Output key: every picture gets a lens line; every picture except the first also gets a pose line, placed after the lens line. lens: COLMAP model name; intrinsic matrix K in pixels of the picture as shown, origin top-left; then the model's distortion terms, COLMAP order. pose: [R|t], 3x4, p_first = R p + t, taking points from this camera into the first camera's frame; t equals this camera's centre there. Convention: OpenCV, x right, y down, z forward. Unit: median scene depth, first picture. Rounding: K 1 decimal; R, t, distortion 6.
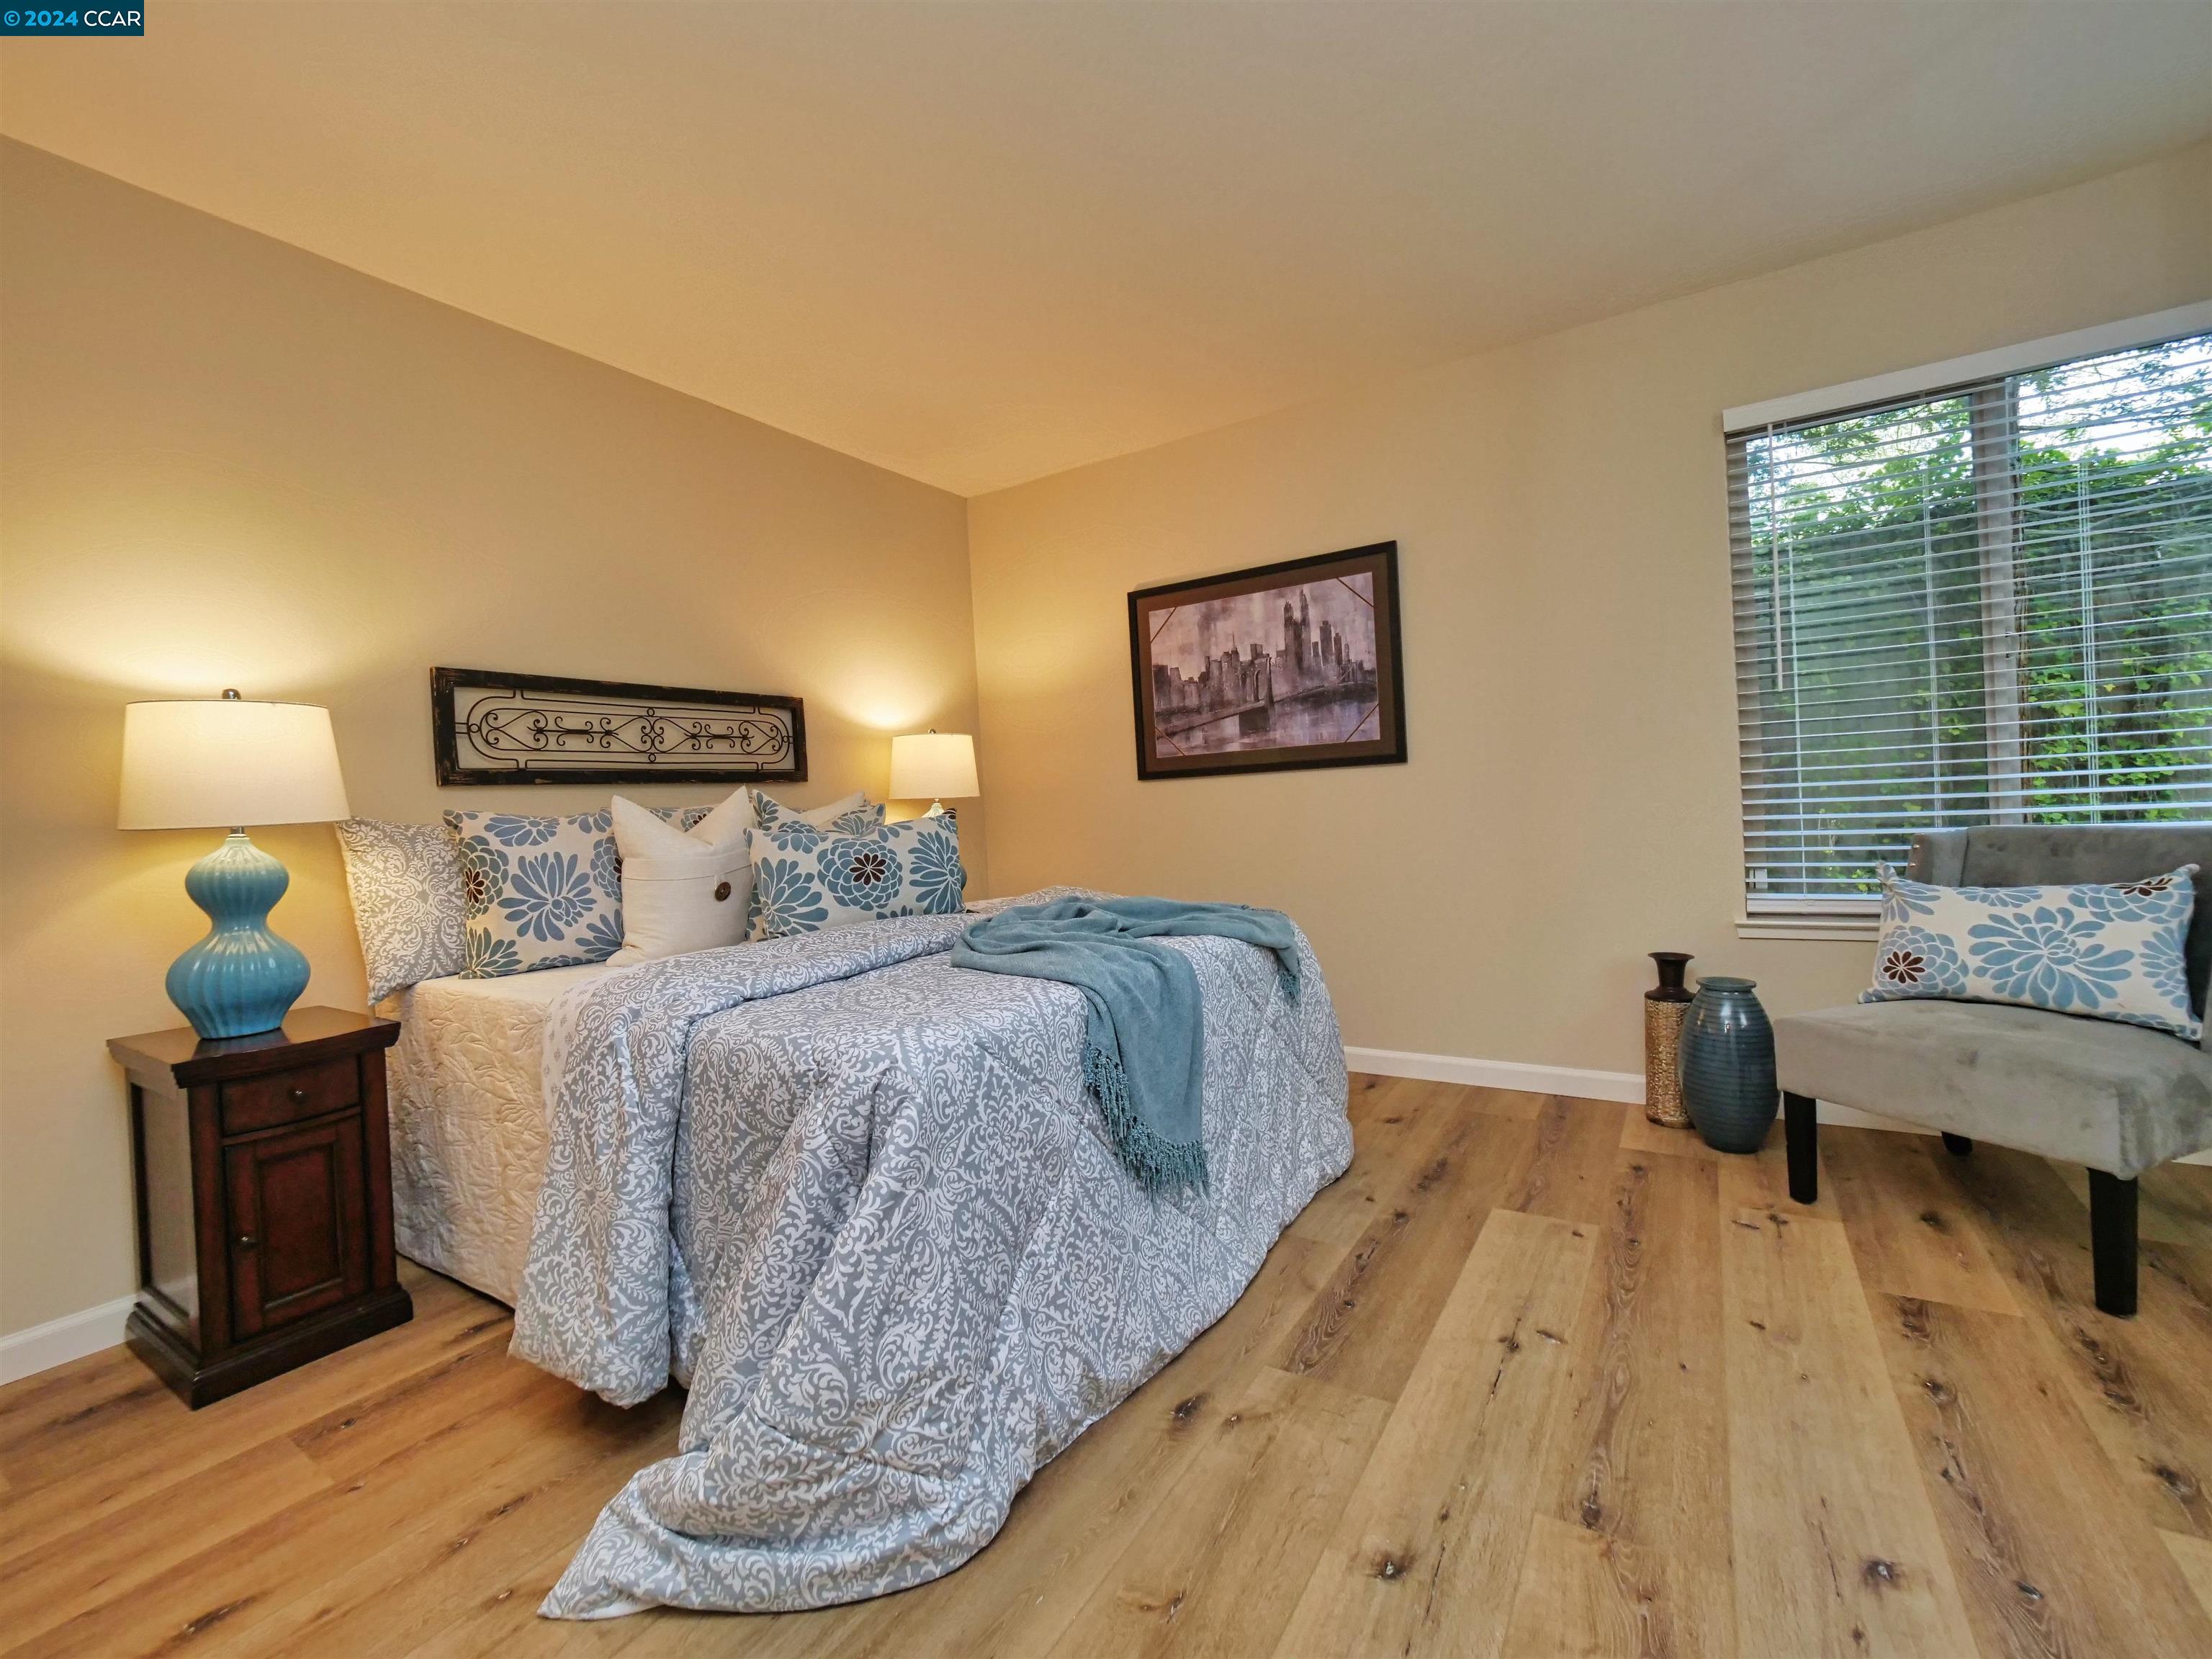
lens RADIAL K [[947.5, 0, 1084.5], [0, 947.5, 819.3], [0, 0, 1]] dist [-0.002259, -0.004081]
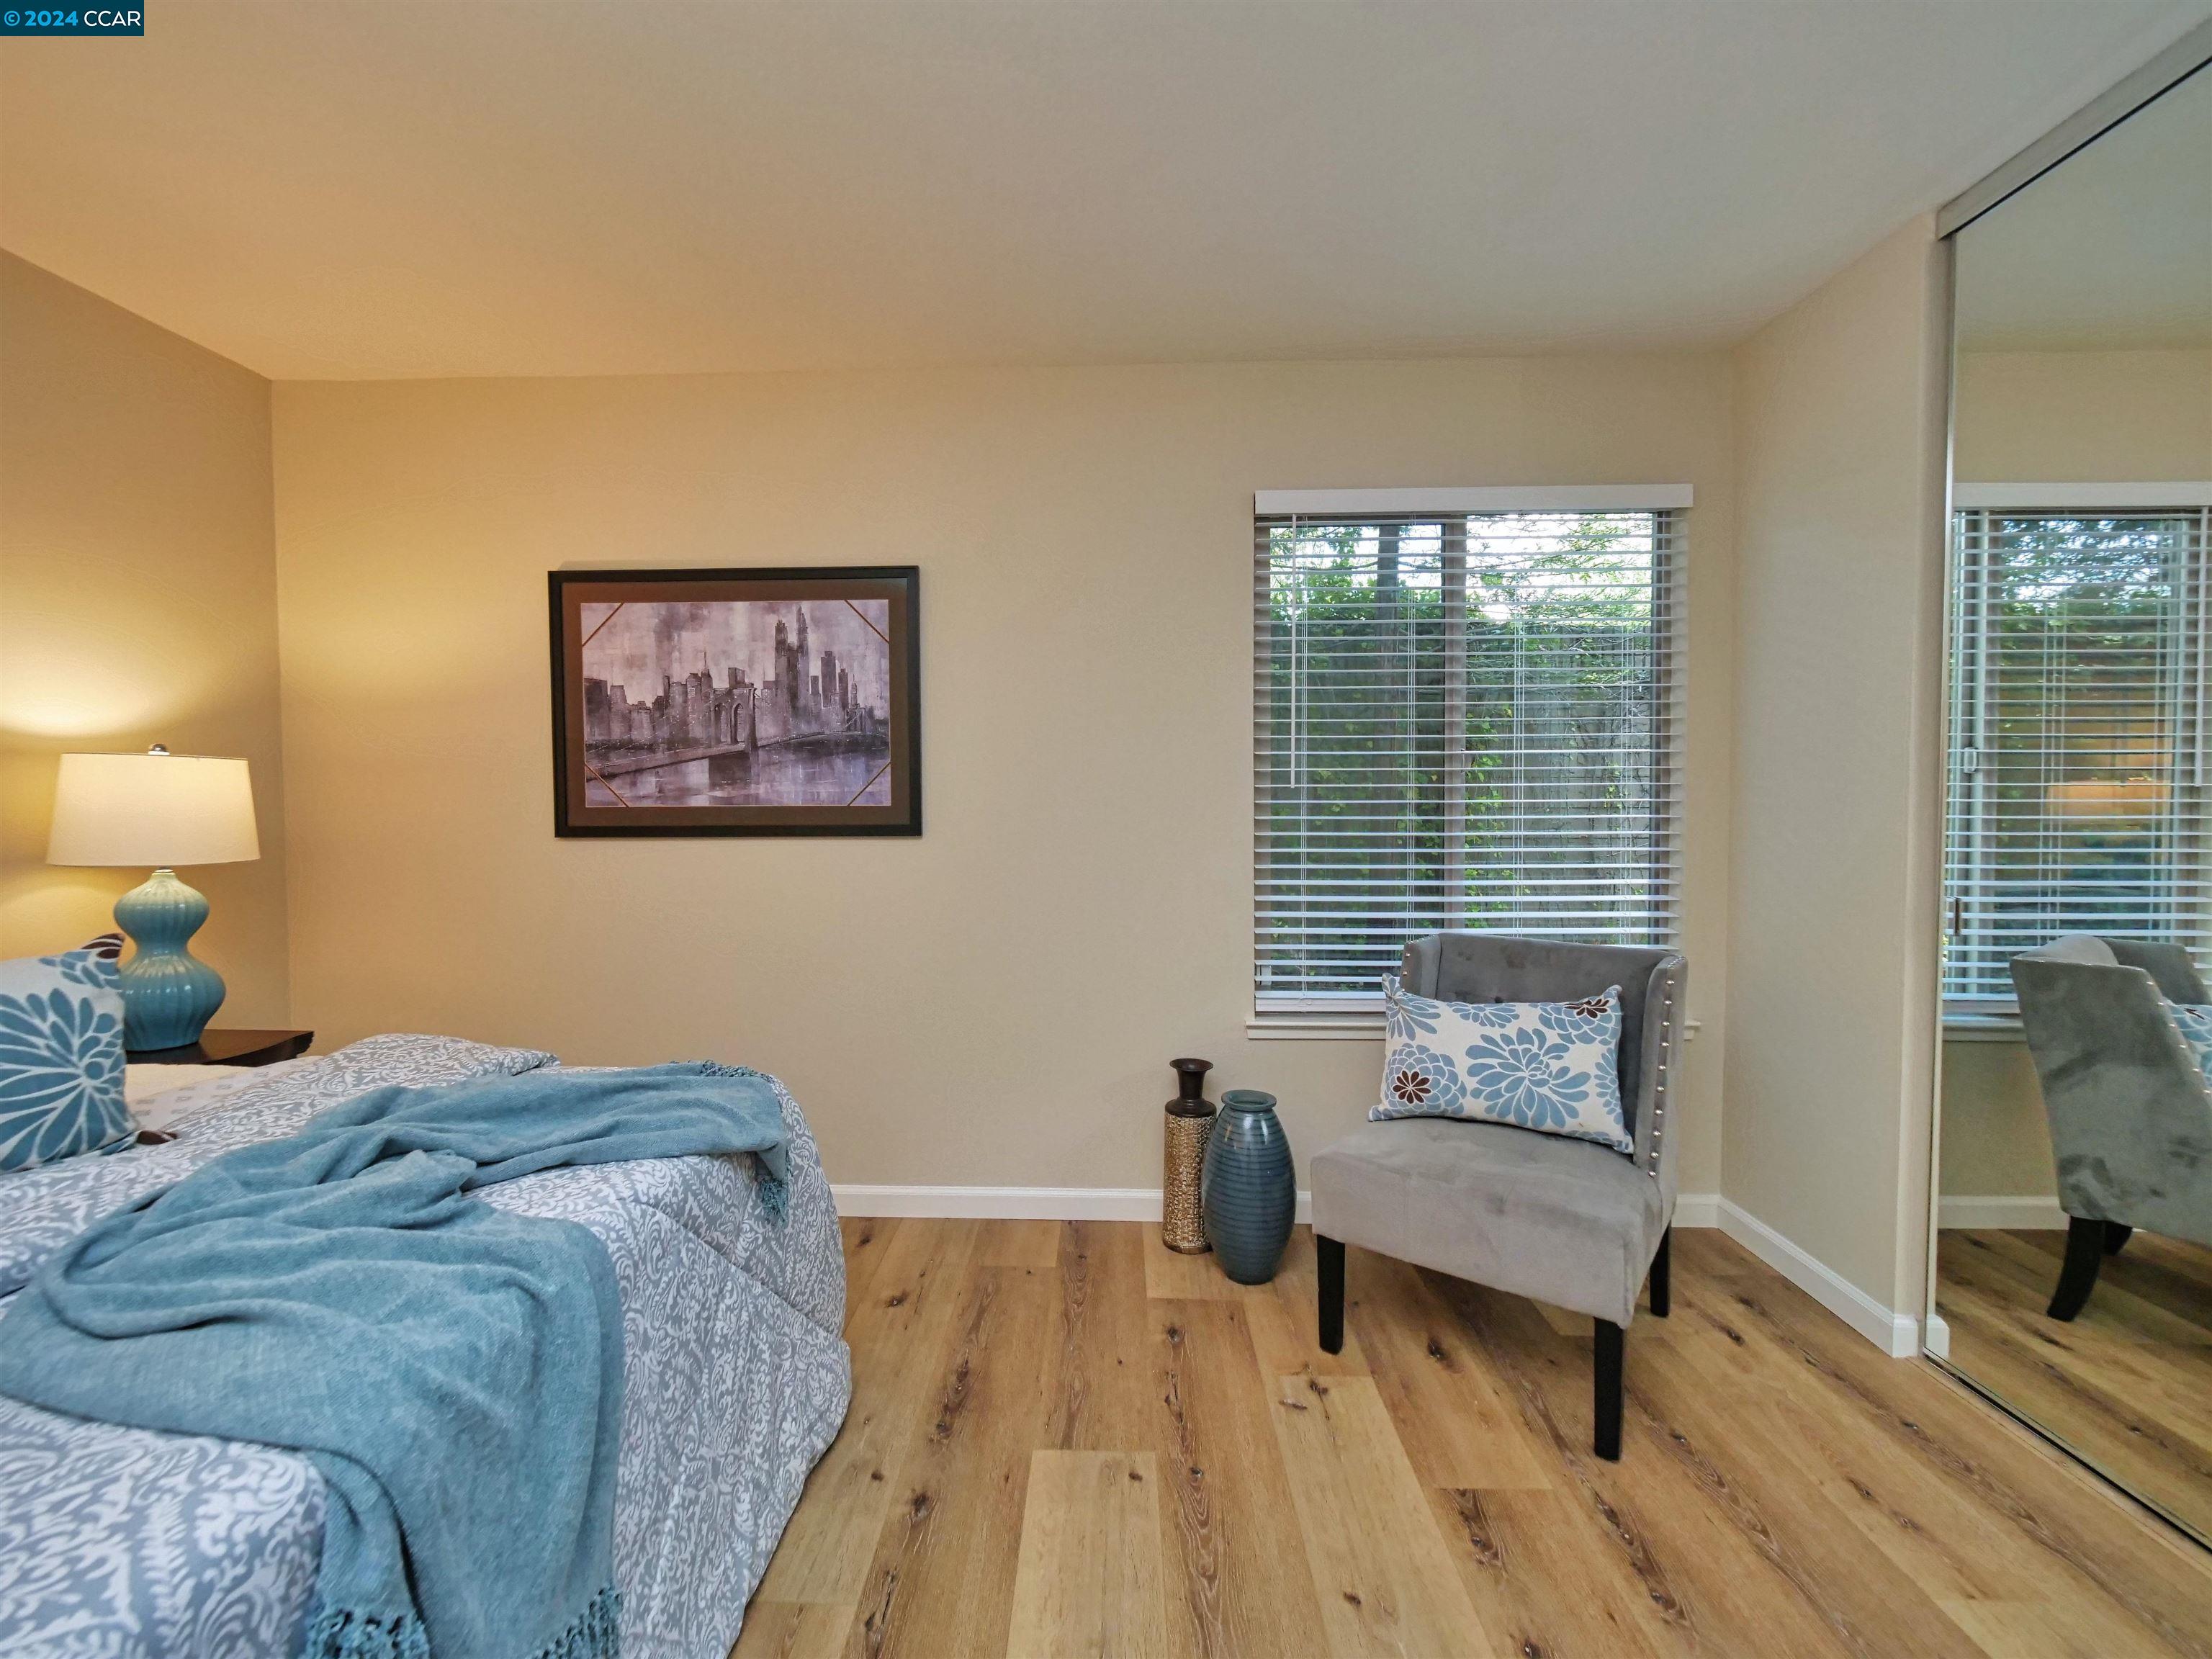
lens RADIAL K [[944.6, 0, 1083.0], [0, 944.6, 826.3], [0, 0, 1]] dist [-0.010436, 0.003384]
pose [[0.855011, 0.035432, 0.517398, 0.047793], [-0.033599, 0.999352, -0.012914, -0.086313], [-0.517520, -0.006343, 0.855647, 0.309447]]
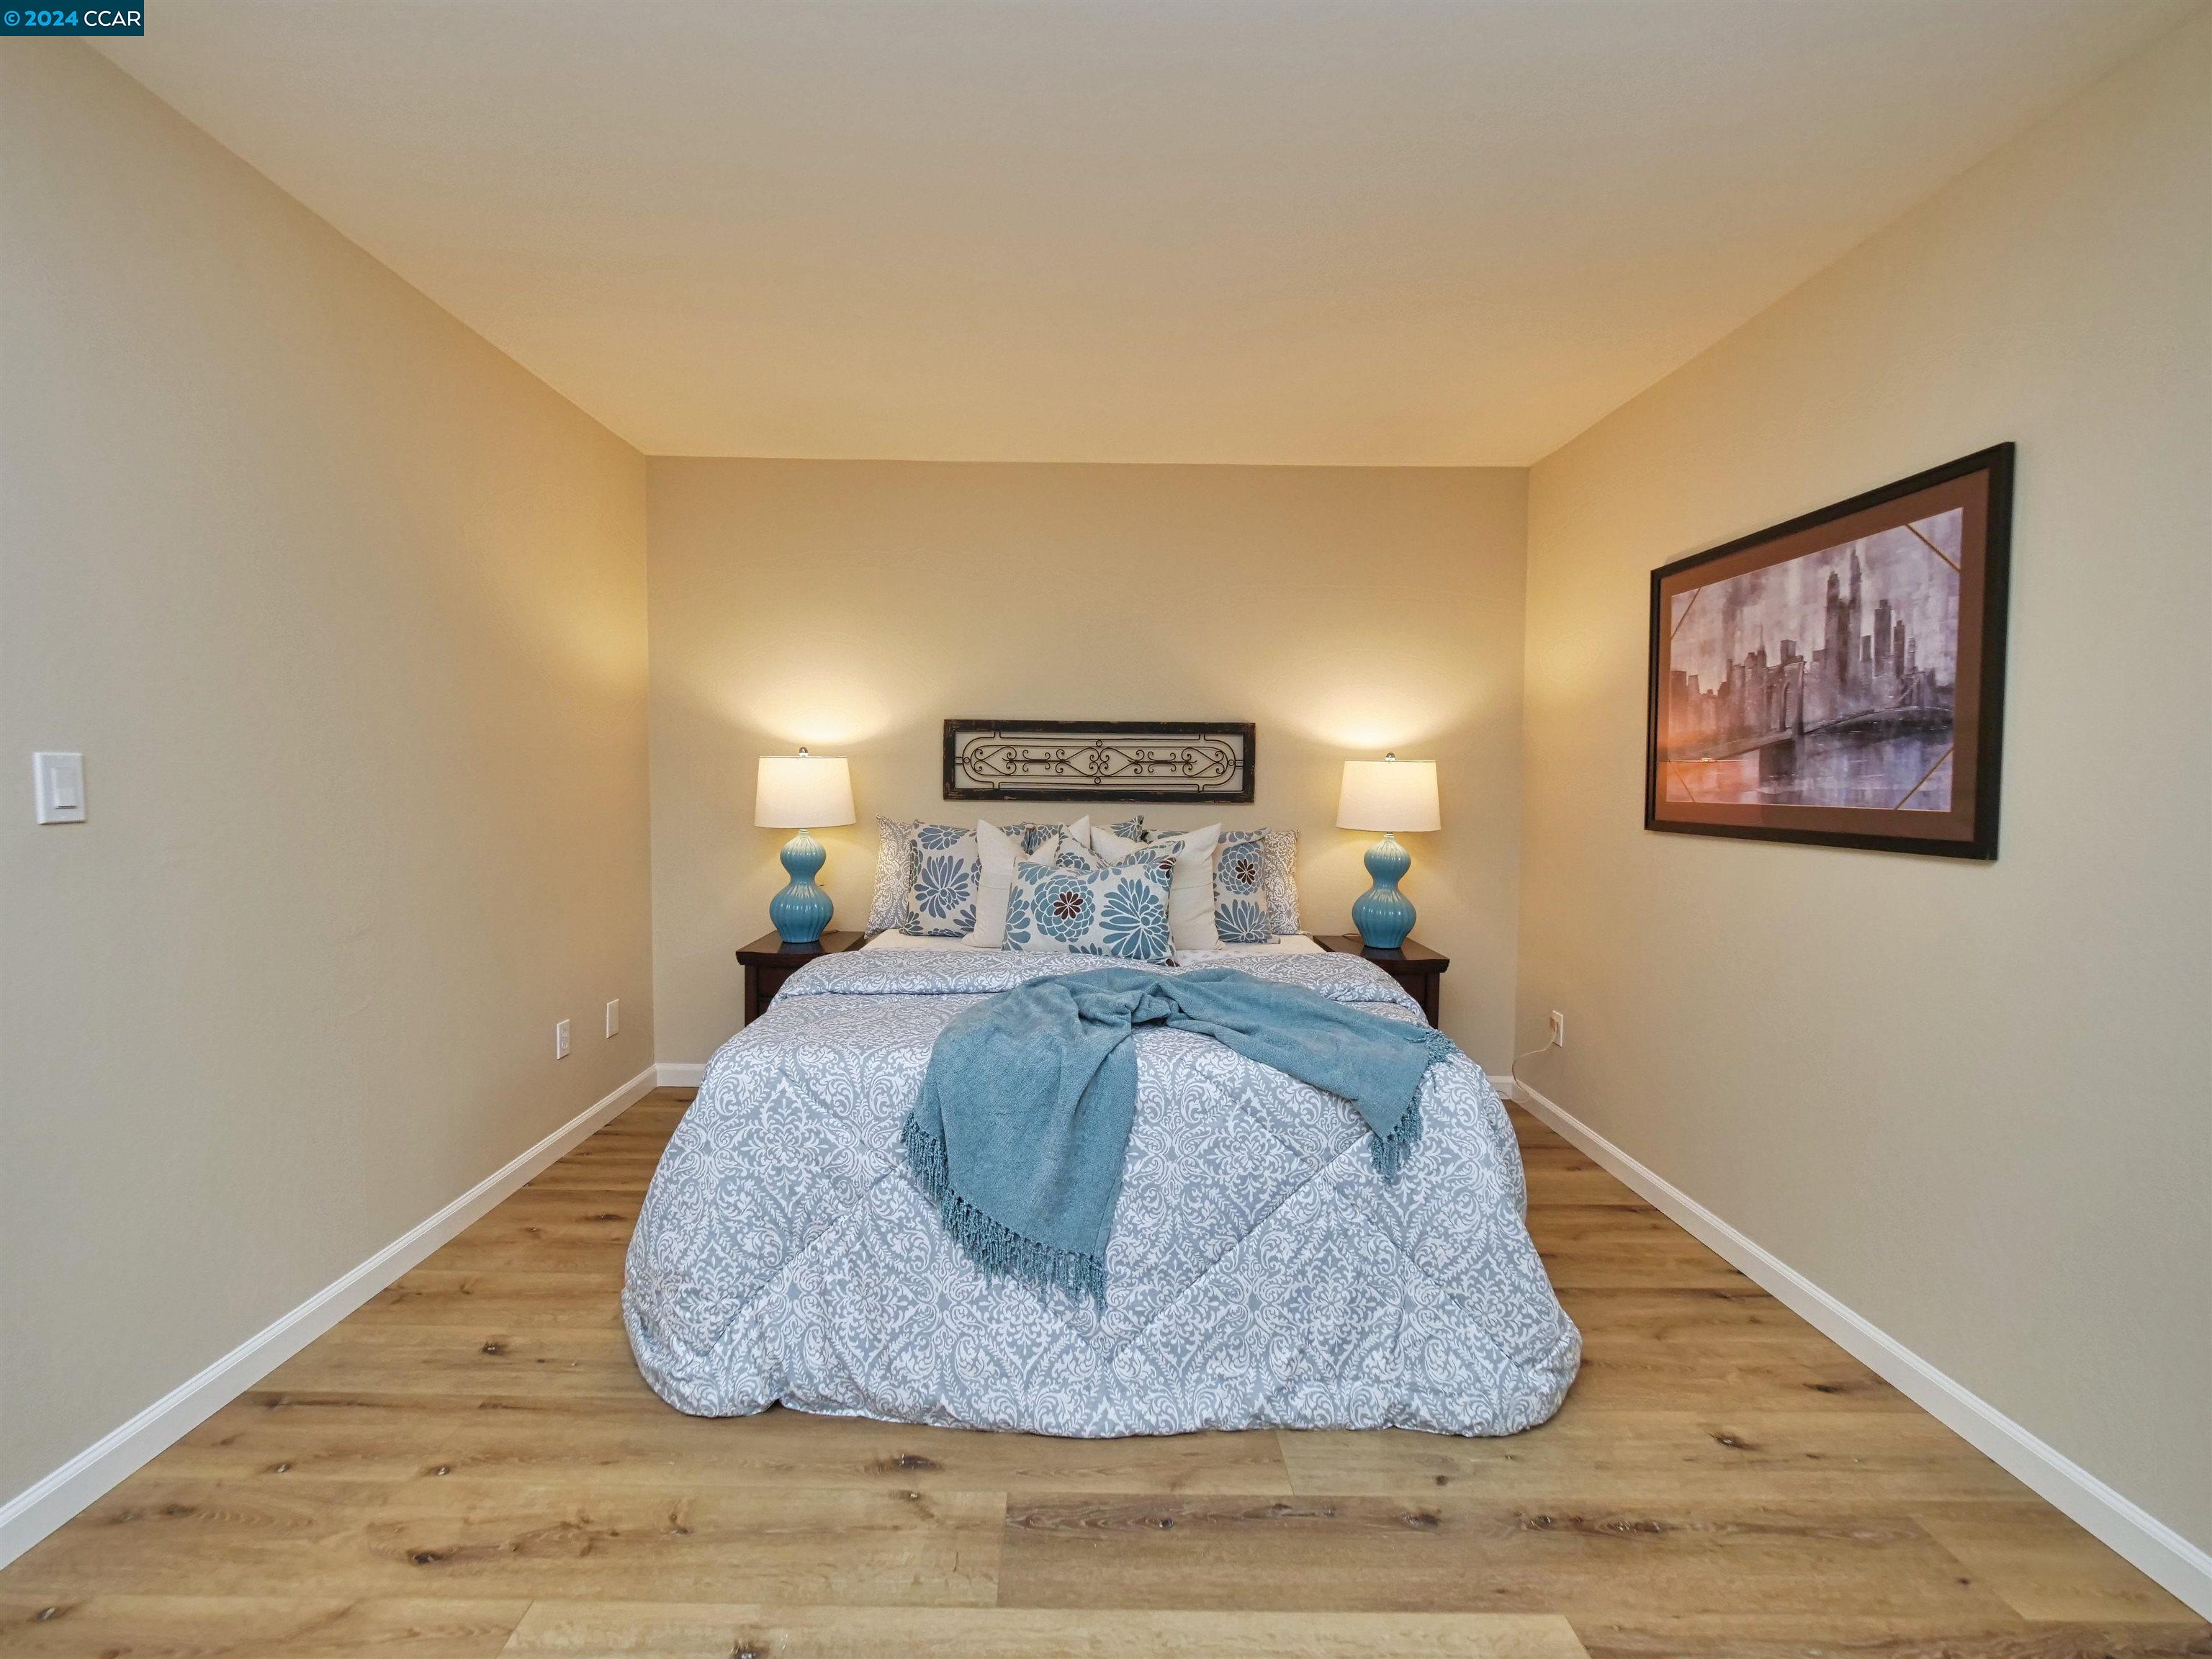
lens RADIAL K [[941.1, 0, 1069.9], [0, 941.1, 822.1], [0, 0, 1]] dist [0.001629, -0.000707]
pose [[0.541323, 0.096050, -0.835310, 0.685915], [-0.050642, 0.995375, 0.081637, -0.135422], [0.839288, -0.001891, 0.543684, 0.374826]]
